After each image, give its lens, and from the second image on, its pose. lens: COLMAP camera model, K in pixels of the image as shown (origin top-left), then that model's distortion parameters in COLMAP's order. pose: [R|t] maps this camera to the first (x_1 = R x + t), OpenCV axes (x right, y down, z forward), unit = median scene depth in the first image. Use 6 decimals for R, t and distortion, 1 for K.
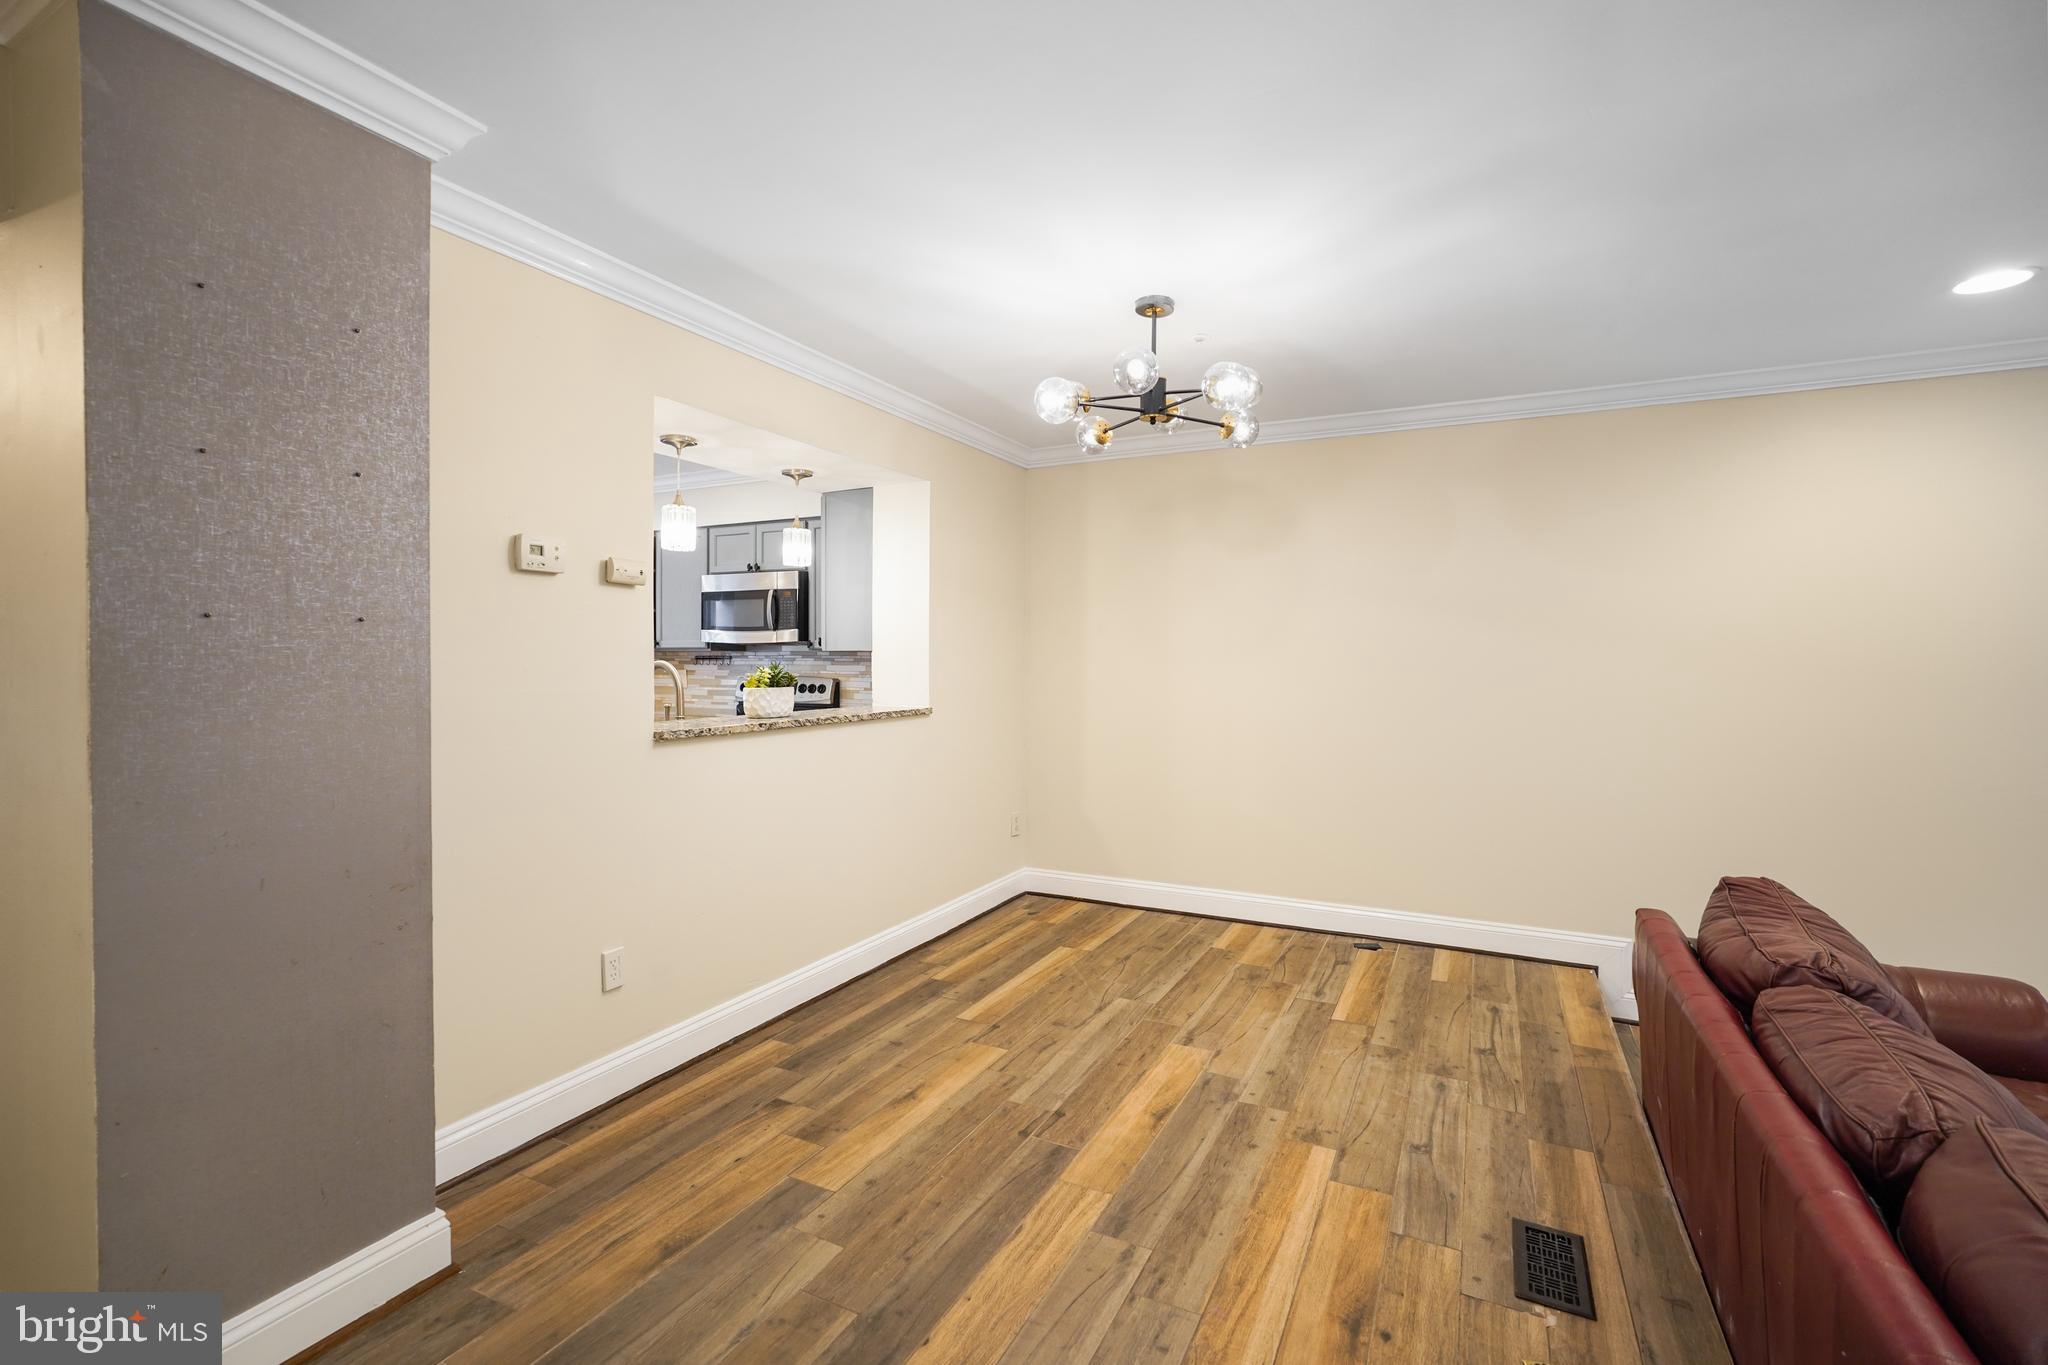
lens RADIAL K [[908.2, 0, 1035.0], [0, 908.2, 674.9], [0, 0, 1]] dist [-0.007454, 0.004925]
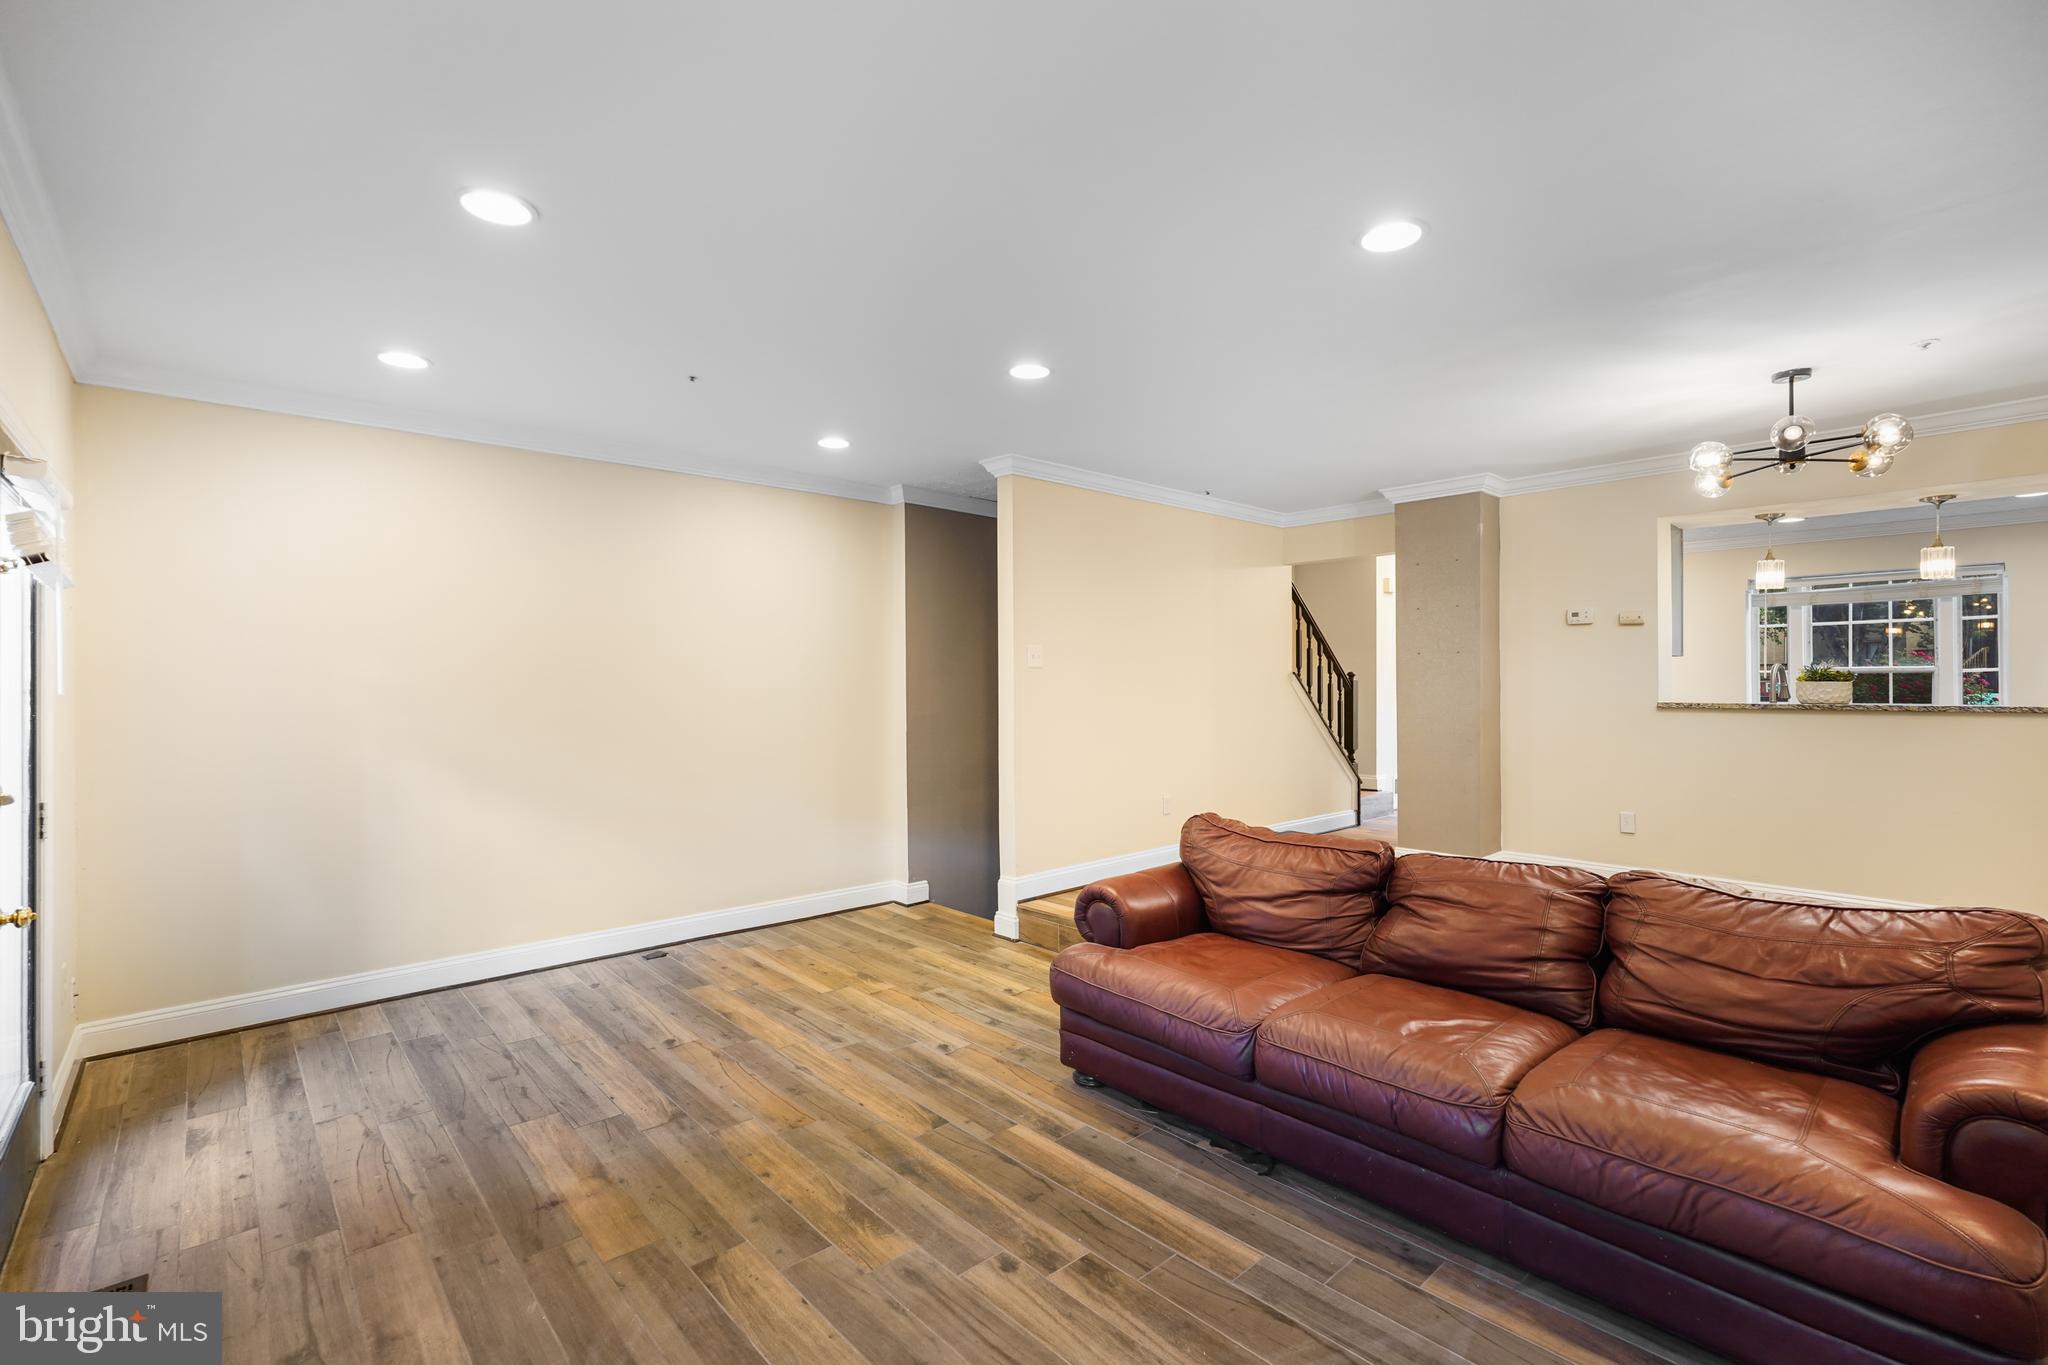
lens RADIAL K [[908.2, 0, 1031.5], [0, 908.2, 682.0], [0, 0, 1]] dist [-0.007454, 0.004925]
pose [[-0.353183, -0.004318, -0.935544, 1.438716], [-0.014227, 0.999899, 0.000756, 0.031150], [0.935446, 0.013577, -0.353209, 0.389871]]
